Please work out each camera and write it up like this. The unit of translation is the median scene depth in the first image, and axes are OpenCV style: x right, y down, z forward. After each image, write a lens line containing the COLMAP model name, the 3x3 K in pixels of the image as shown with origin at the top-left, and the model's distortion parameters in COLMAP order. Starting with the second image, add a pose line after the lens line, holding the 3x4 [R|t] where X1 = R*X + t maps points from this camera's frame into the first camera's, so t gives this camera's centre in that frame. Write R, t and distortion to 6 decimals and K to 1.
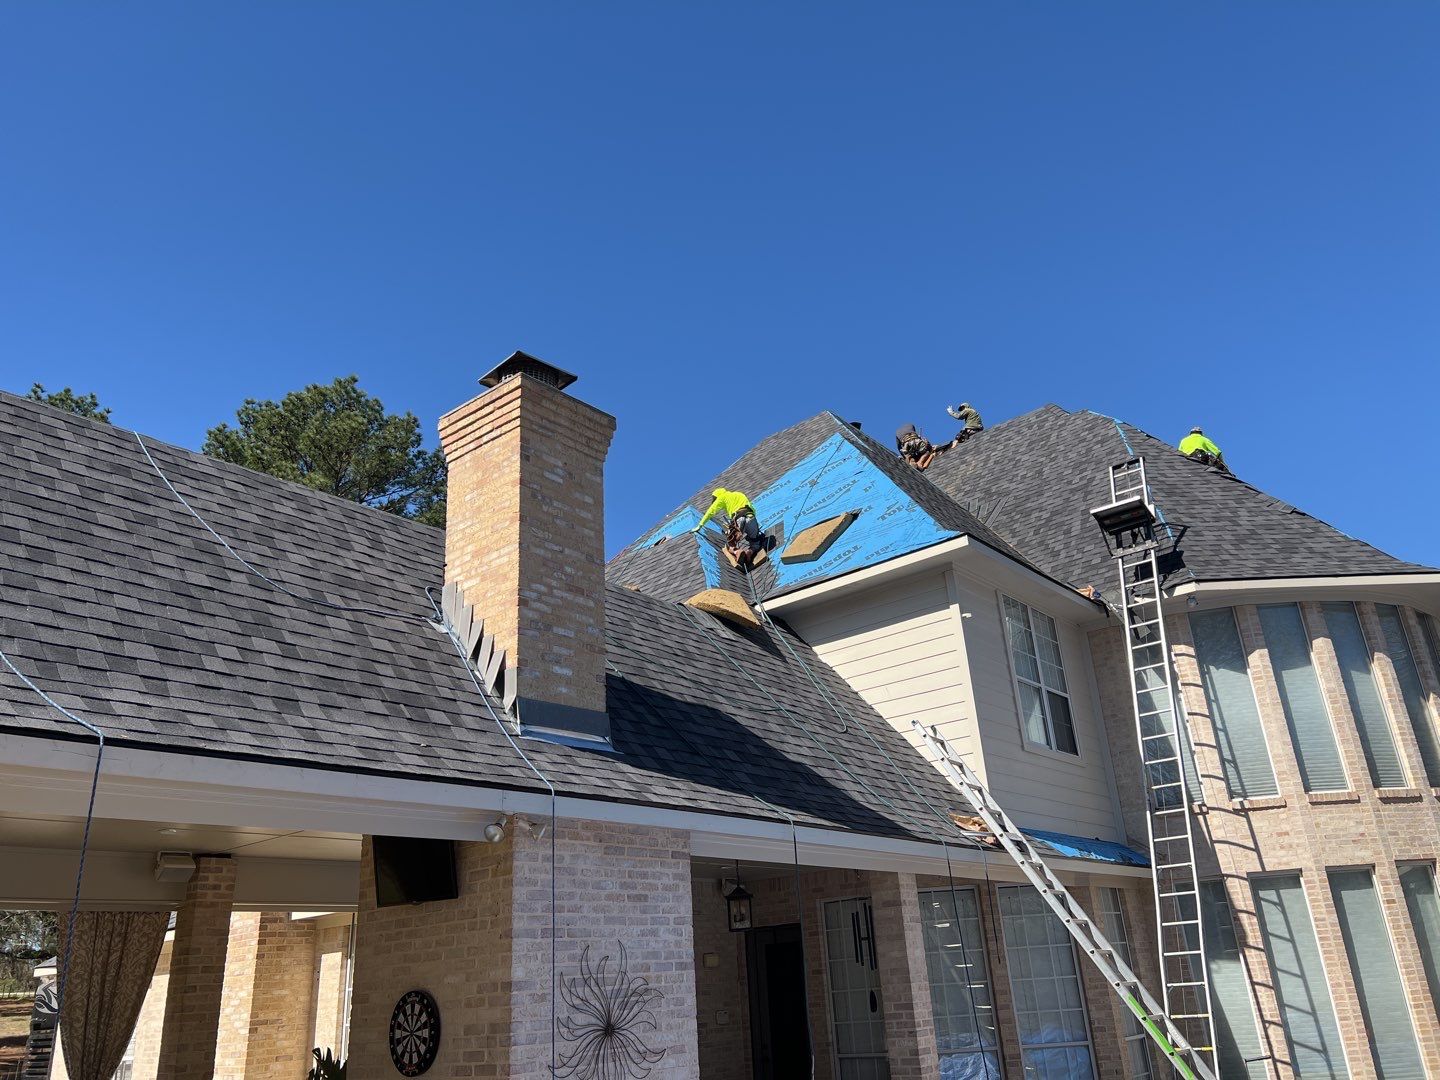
lens RADIAL K [[1079.2, 0, 725.0], [0, 1079.2, 569.3], [0, 0, 1]] dist [0.029176, -0.043572]
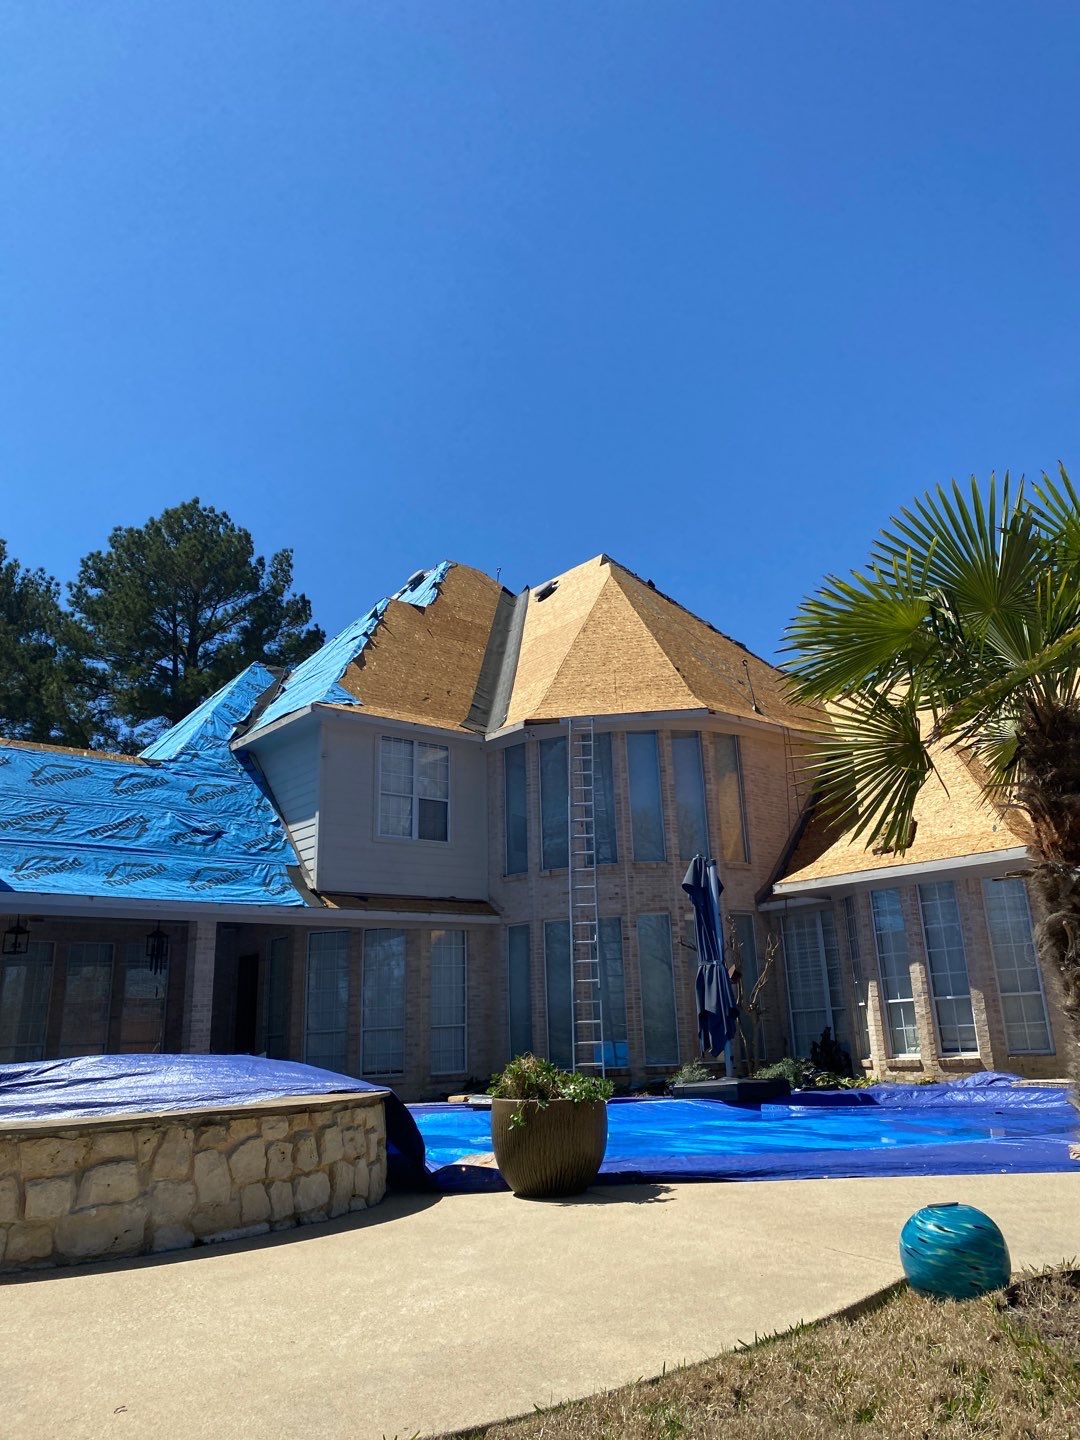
lens RADIAL K [[1105.1, 0, 570.8], [0, 1105.1, 715.5], [0, 0, 1]] dist [0.057004, -0.002761]
pose [[0.985664, -0.027063, -0.166535, 1.411640], [0.042819, 0.994860, 0.091757, -0.235955], [0.163195, -0.097572, 0.981757, -0.792215]]
